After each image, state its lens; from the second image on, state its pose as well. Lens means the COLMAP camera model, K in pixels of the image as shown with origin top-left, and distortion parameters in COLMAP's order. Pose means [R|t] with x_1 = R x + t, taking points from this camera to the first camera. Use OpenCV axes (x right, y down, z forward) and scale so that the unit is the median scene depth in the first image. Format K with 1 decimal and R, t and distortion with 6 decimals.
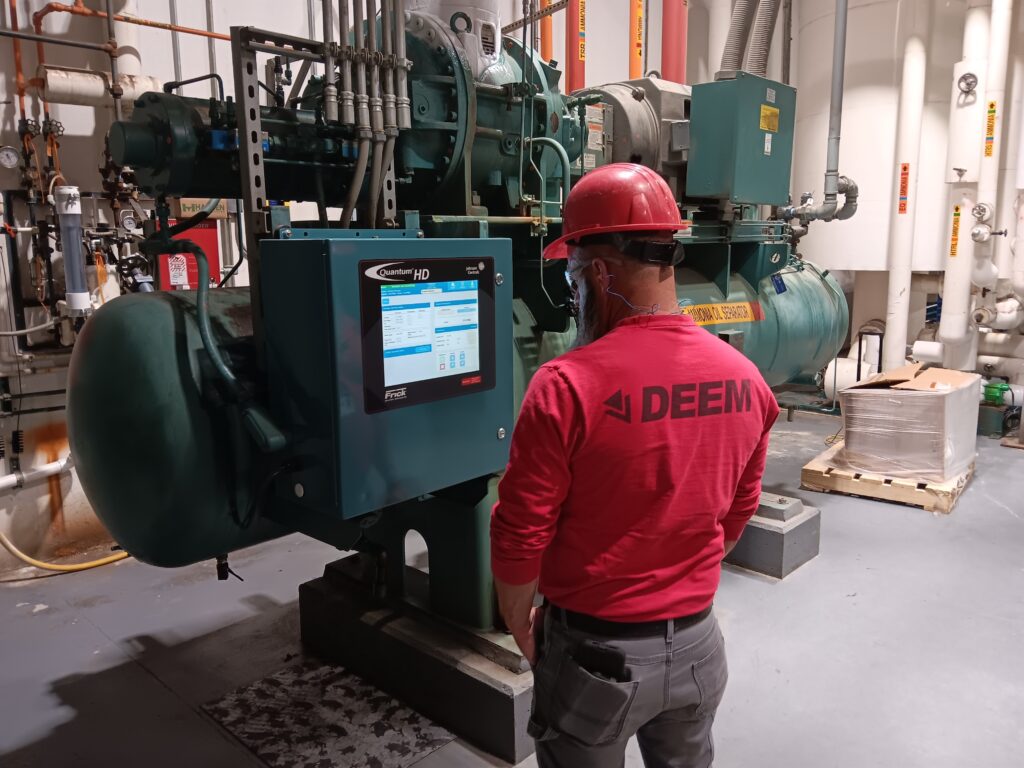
lens RADIAL K [[821.1, 0, 511.2], [0, 821.1, 389.2], [0, 0, 1]] dist [-0.003043, -0.018079]
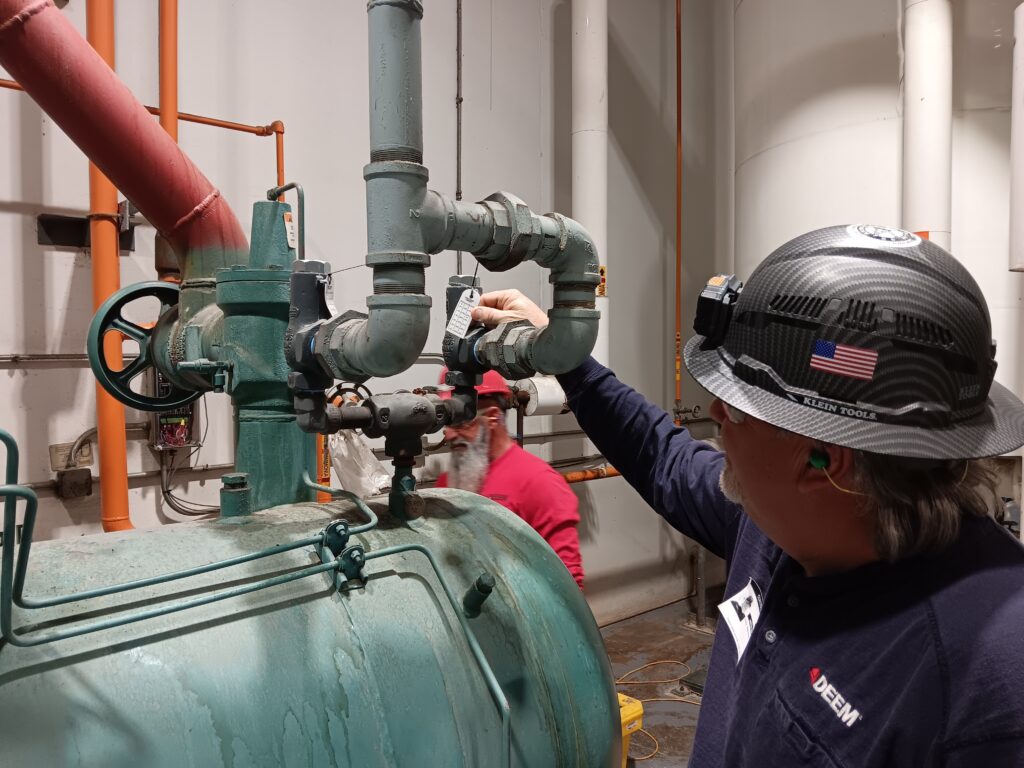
lens RADIAL K [[821.1, 0, 512.2], [0, 821.1, 384.0], [0, 0, 1]] dist [-0.003043, -0.018079]
pose [[0.996551, 0.009847, -0.082395, 0.288336], [-0.021506, 0.989656, -0.141839, -0.118769], [0.080146, 0.143122, 0.986455, 0.531091]]
